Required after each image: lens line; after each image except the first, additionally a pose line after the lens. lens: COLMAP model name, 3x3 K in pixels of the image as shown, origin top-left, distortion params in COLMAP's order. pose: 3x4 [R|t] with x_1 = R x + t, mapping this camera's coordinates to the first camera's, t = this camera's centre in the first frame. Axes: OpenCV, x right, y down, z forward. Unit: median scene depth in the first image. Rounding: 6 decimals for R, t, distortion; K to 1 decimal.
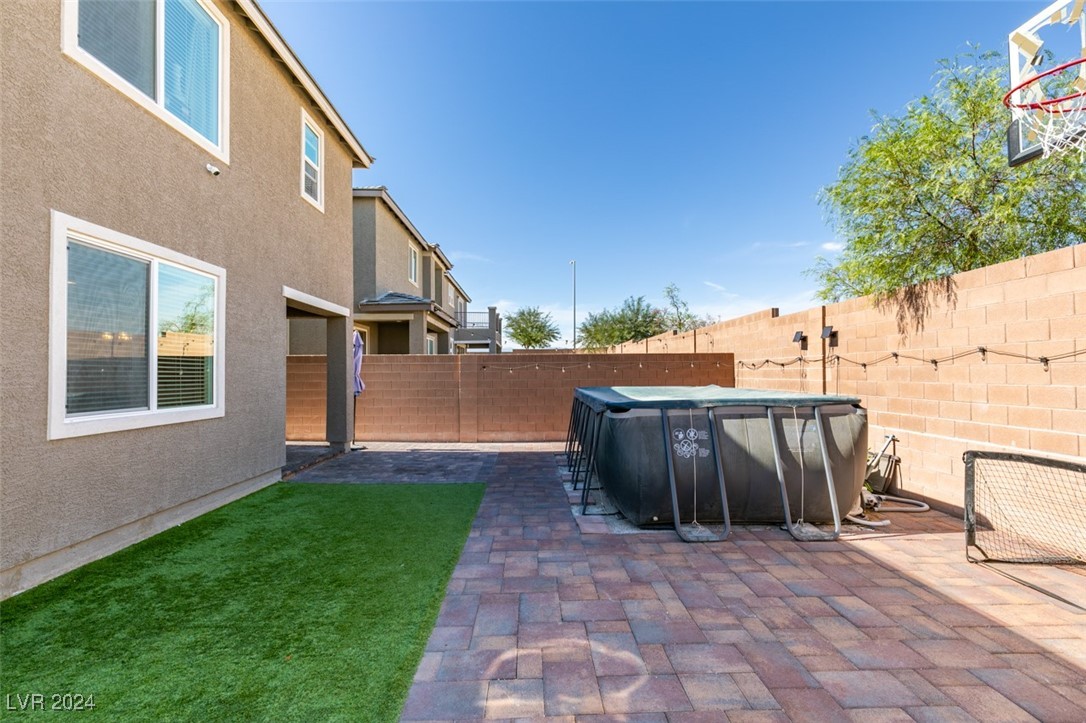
lens RADIAL K [[482.8, 0, 541.0], [0, 482.8, 365.2], [0, 0, 1]] dist [0.004968, -0.000639]
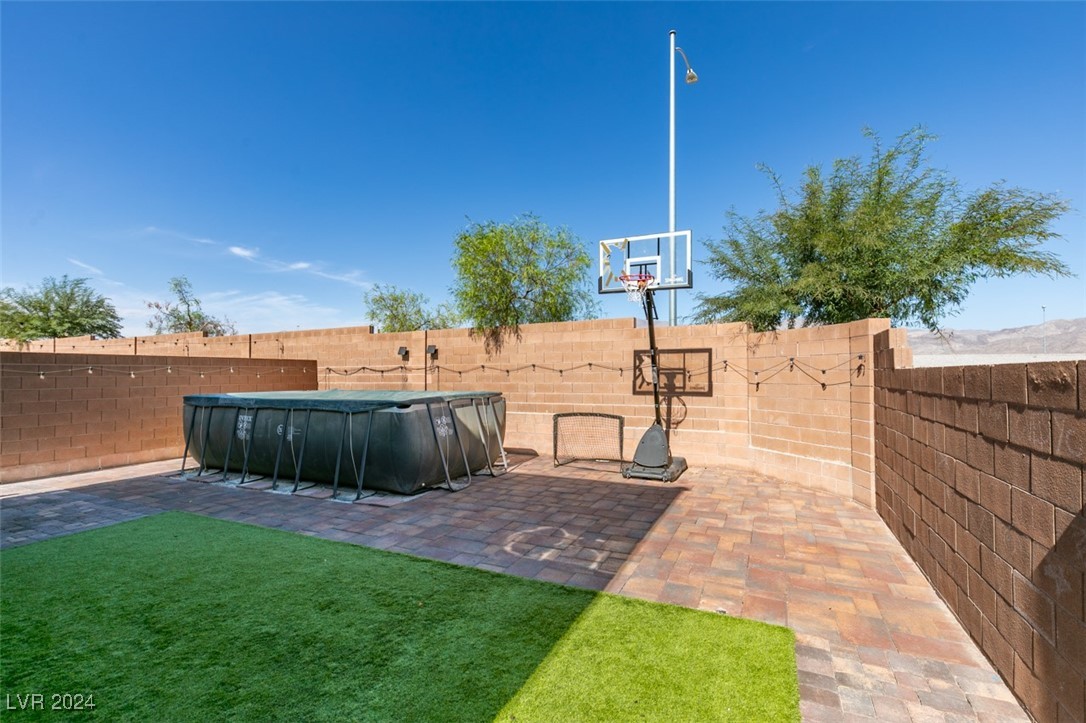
lens RADIAL K [[484.2, 0, 541.4], [0, 484.2, 365.5], [0, 0, 1]] dist [0.004244, -0.001054]
pose [[0.455812, 0.020765, 0.889834, -0.827146], [-0.011037, 0.999783, -0.017677, 0.002361], [-0.890008, -0.001763, 0.455942, 0.081283]]
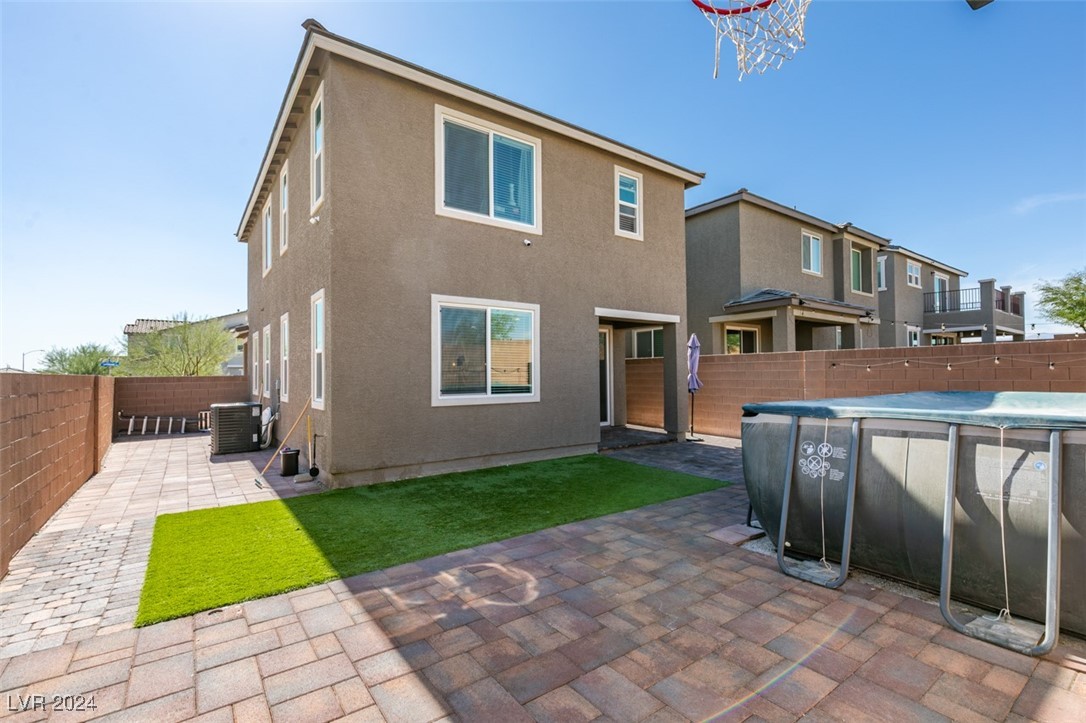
lens RADIAL K [[486.0, 0, 542.0], [0, 486.0, 364.3], [0, 0, 1]] dist [0.003679, -0.000102]
pose [[0.570768, -0.015495, -0.820965, 0.694901], [0.018429, 0.999812, -0.006057, -0.002245], [0.820905, -0.011673, 0.570946, 0.156170]]
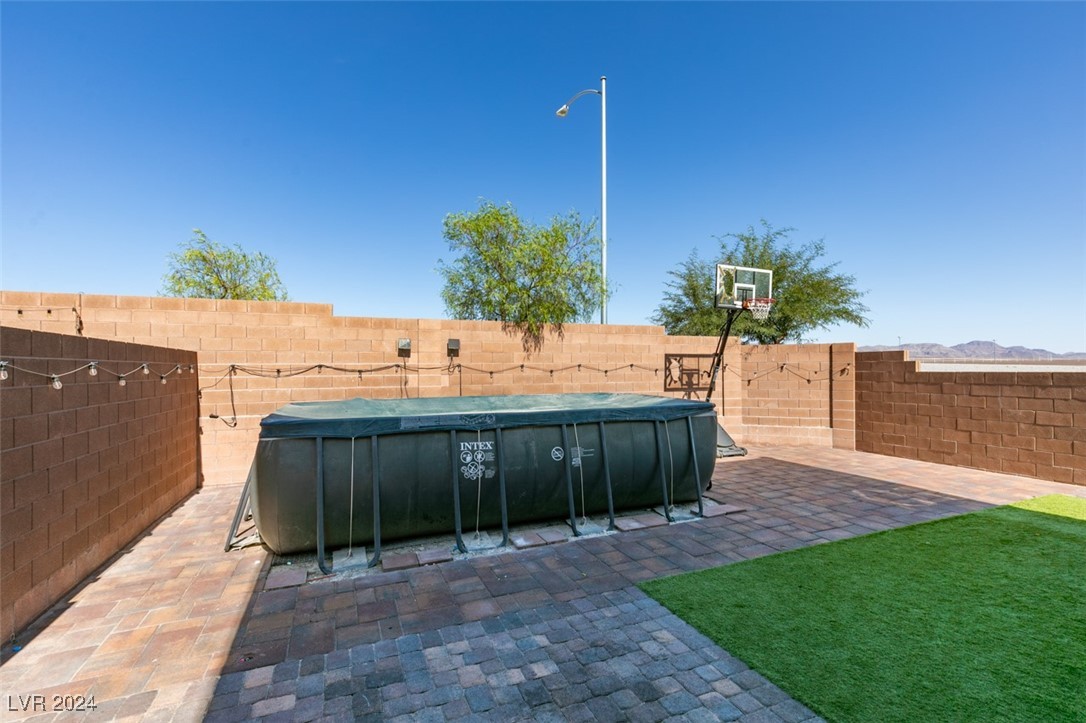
lens RADIAL K [[484.2, 0, 541.4], [0, 484.2, 365.5], [0, 0, 1]] dist [0.004244, -0.001054]
pose [[-0.365893, 0.015841, 0.930522, -0.855191], [-0.006613, 0.999786, -0.019621, 0.006794], [-0.930633, -0.013333, -0.365710, 1.884785]]
